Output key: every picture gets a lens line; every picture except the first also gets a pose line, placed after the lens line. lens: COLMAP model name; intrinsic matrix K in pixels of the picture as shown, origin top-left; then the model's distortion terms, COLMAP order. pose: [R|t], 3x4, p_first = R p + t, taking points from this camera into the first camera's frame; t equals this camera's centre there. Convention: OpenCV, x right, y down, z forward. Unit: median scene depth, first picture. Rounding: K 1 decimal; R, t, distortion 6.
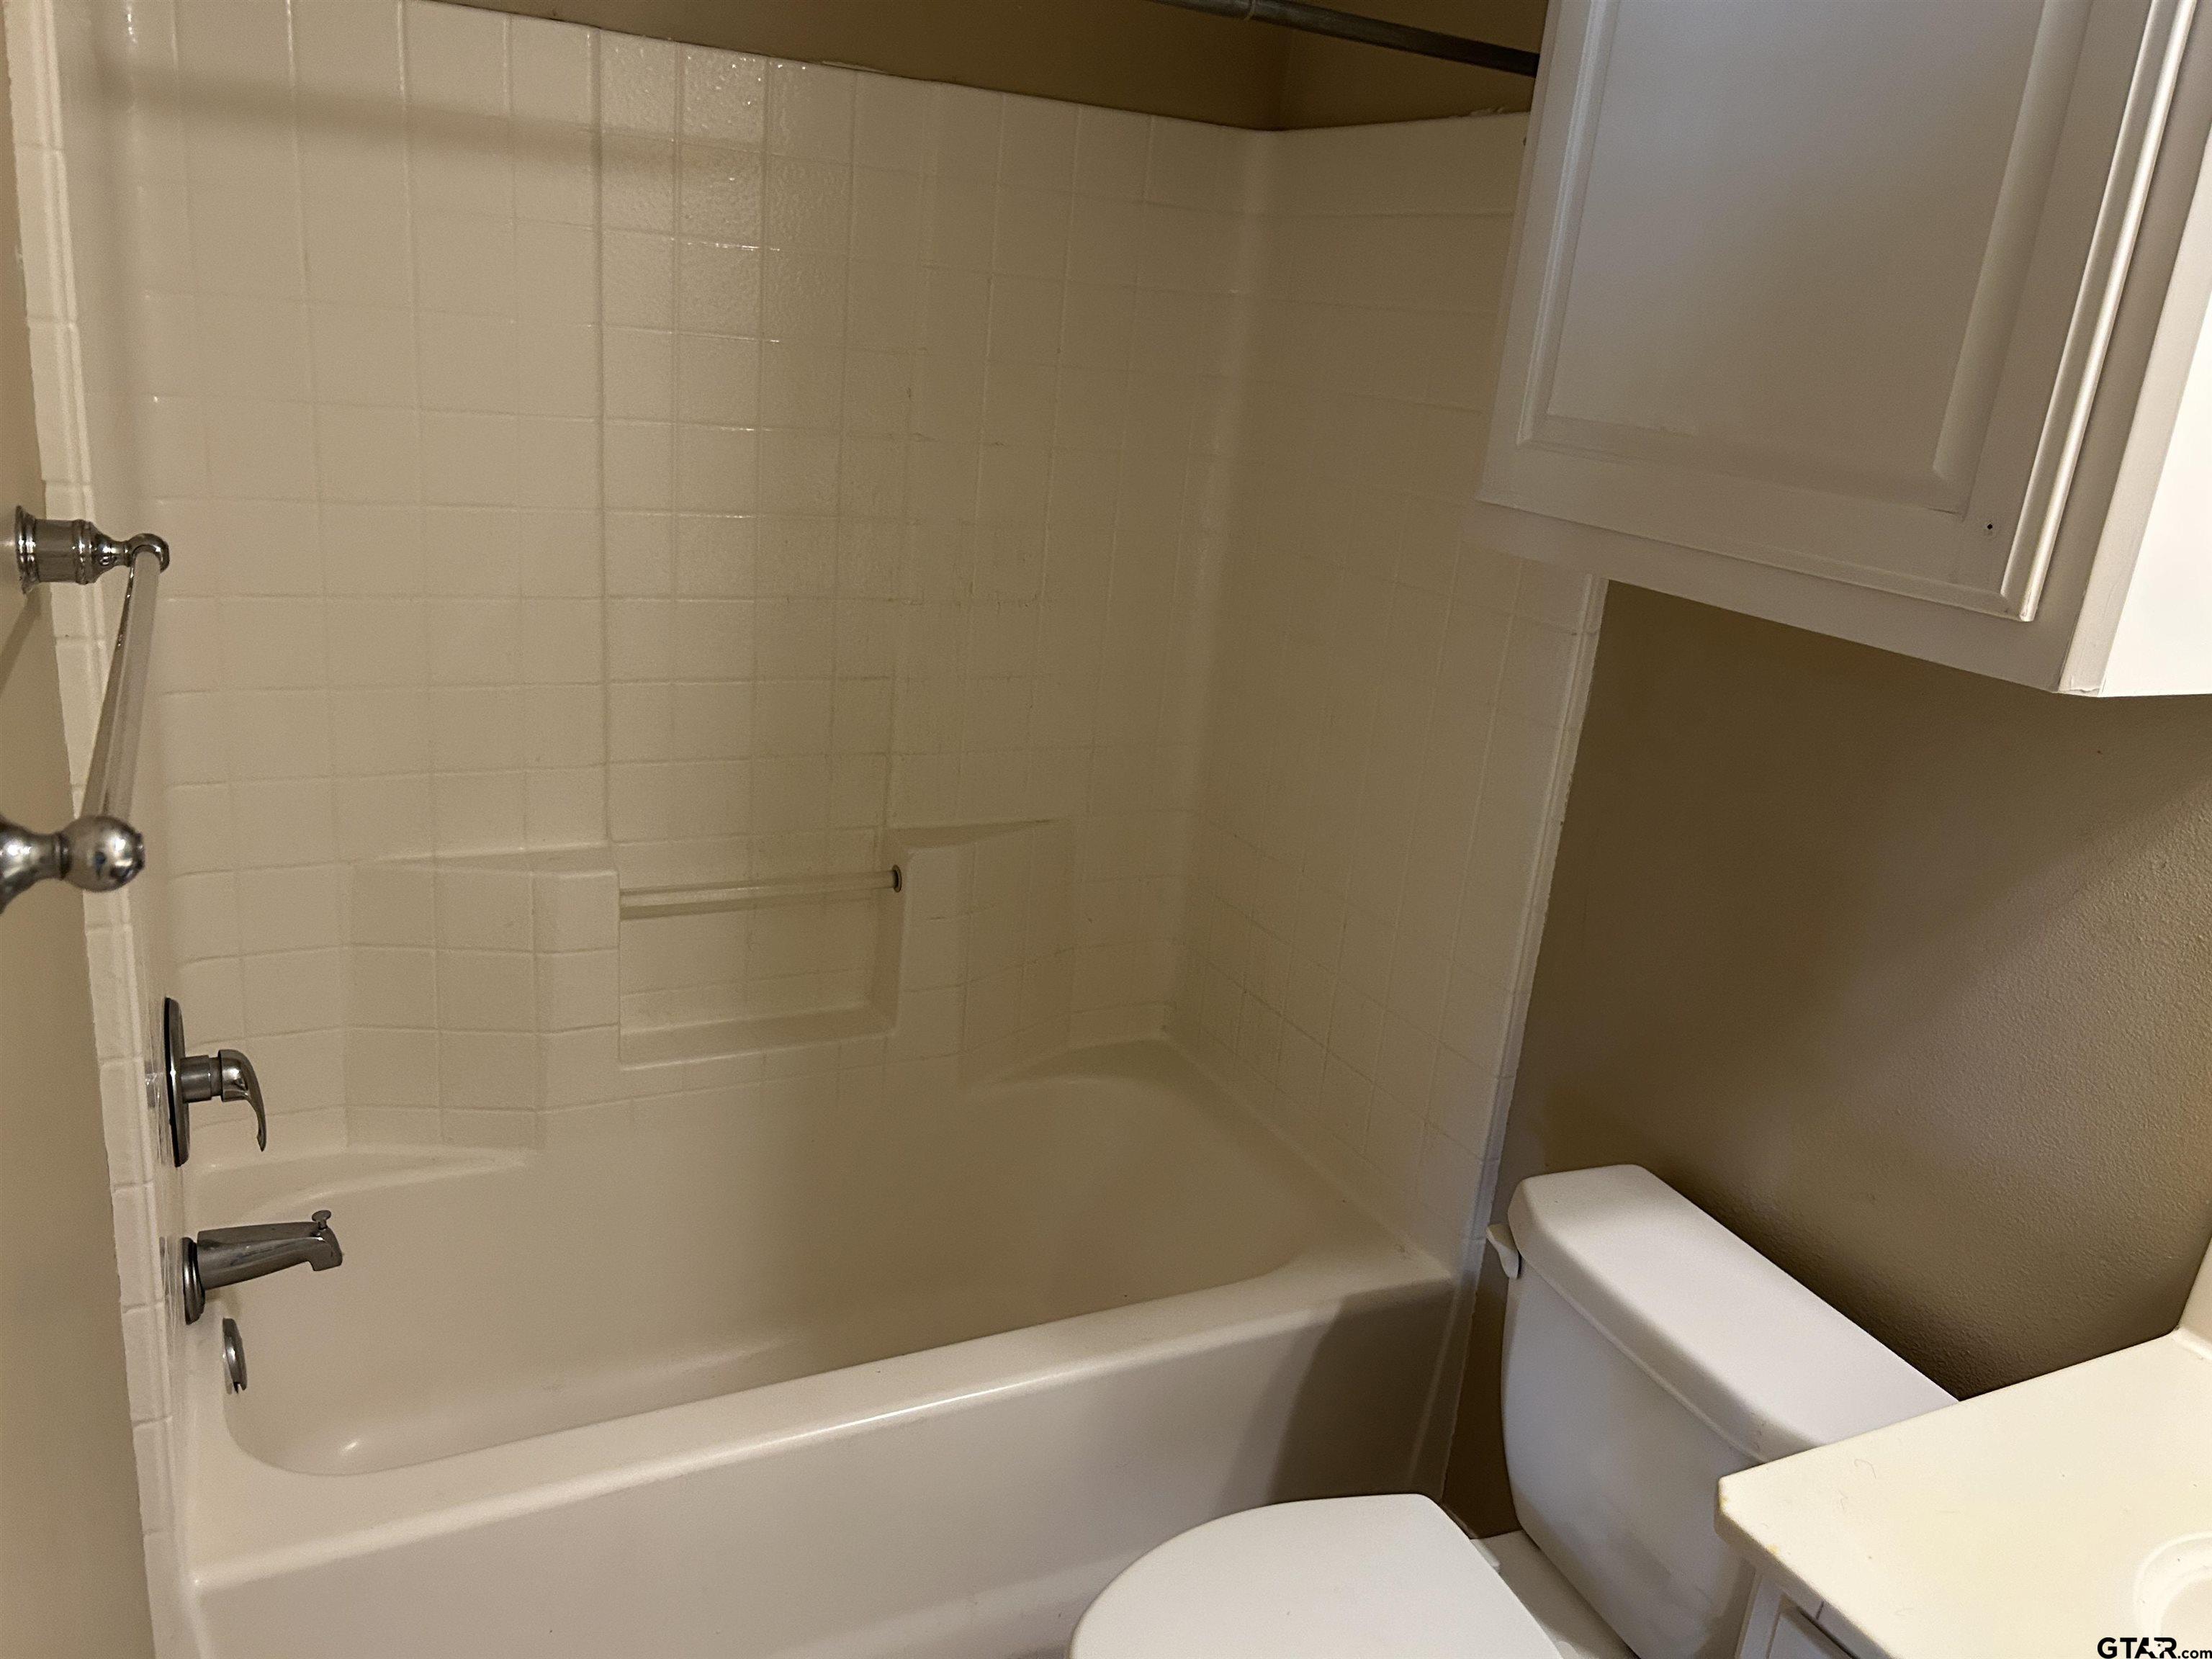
lens RADIAL K [[1659.4, 0, 1092.6], [0, 1659.4, 831.0], [0, 0, 1]] dist [0.053326, -0.068124]
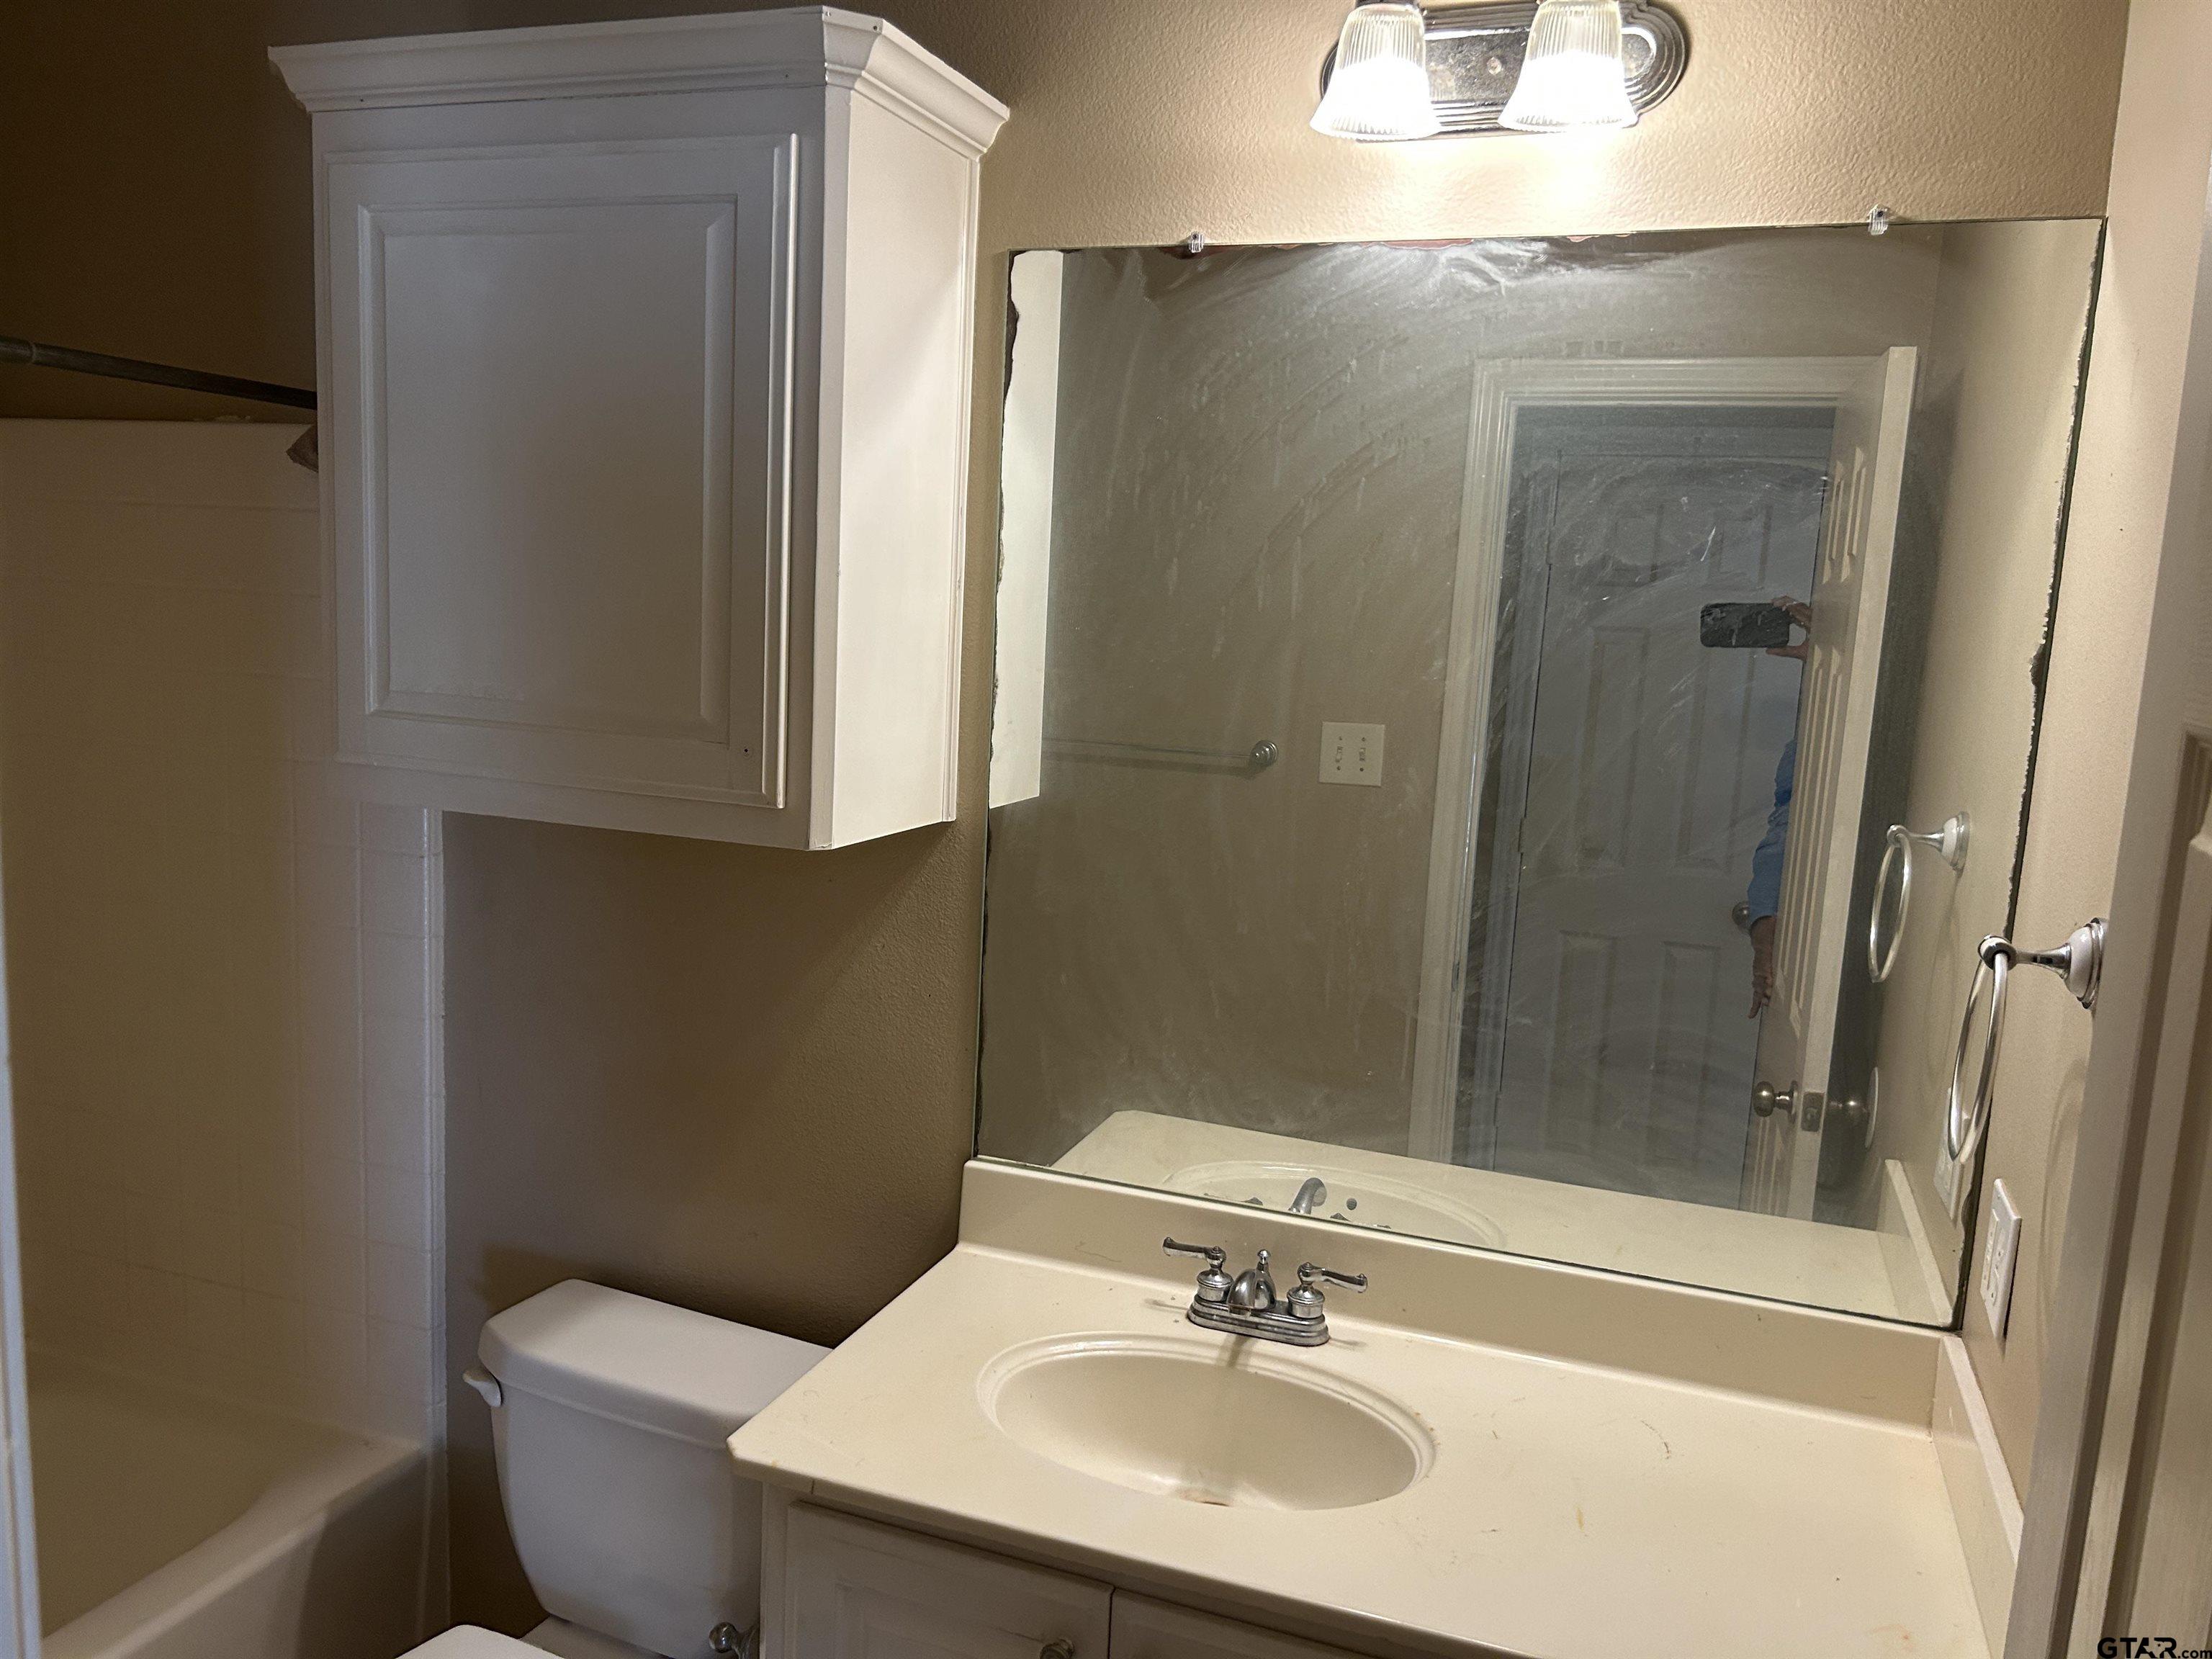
lens RADIAL K [[1659.4, 0, 1118.6], [0, 1659.4, 825.4], [0, 0, 1]] dist [0.053326, -0.068124]
pose [[0.717446, -0.148962, 0.680501, -0.171095], [0.222719, 0.974647, -0.021459, -0.005615], [-0.660051, 0.166956, 0.732433, -0.207914]]
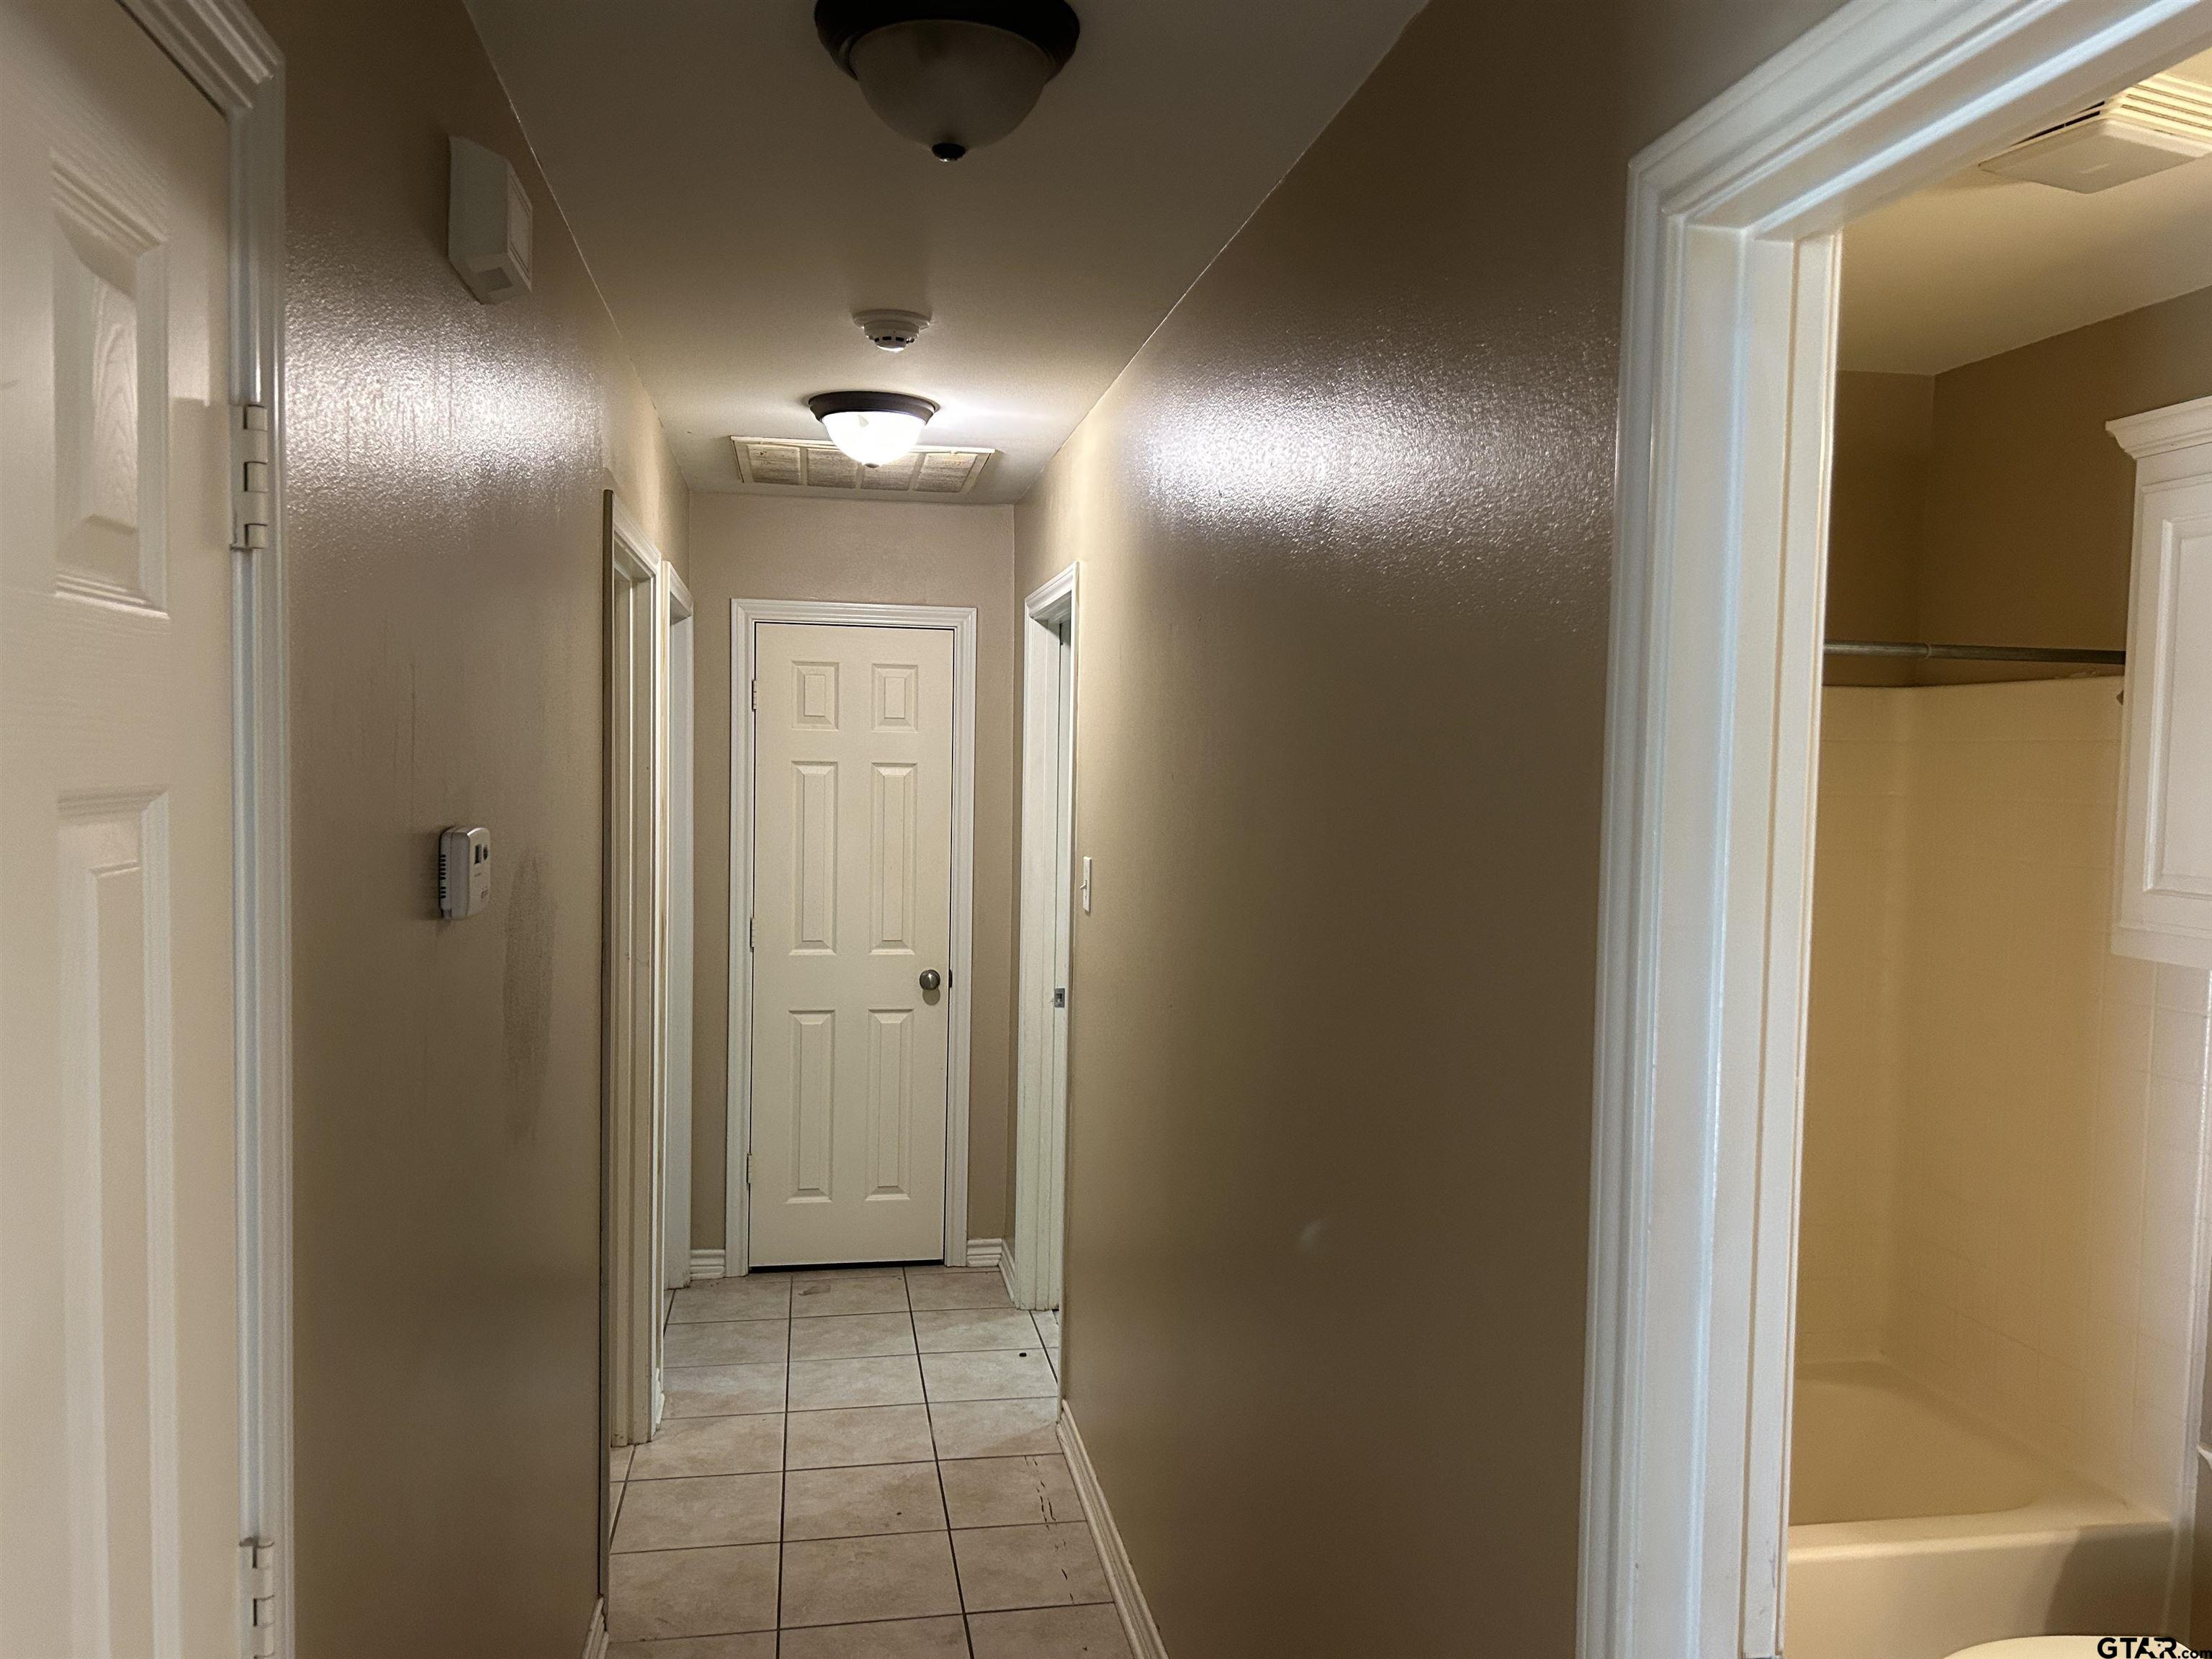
lens RADIAL K [[1659.4, 0, 1102.5], [0, 1659.4, 833.4], [0, 0, 1]] dist [0.053326, -0.068124]
pose [[0.958234, -0.052936, -0.281043, -0.219321], [-0.024764, 0.963669, -0.265949, 0.141521], [0.284911, 0.261801, 0.922110, -0.675793]]
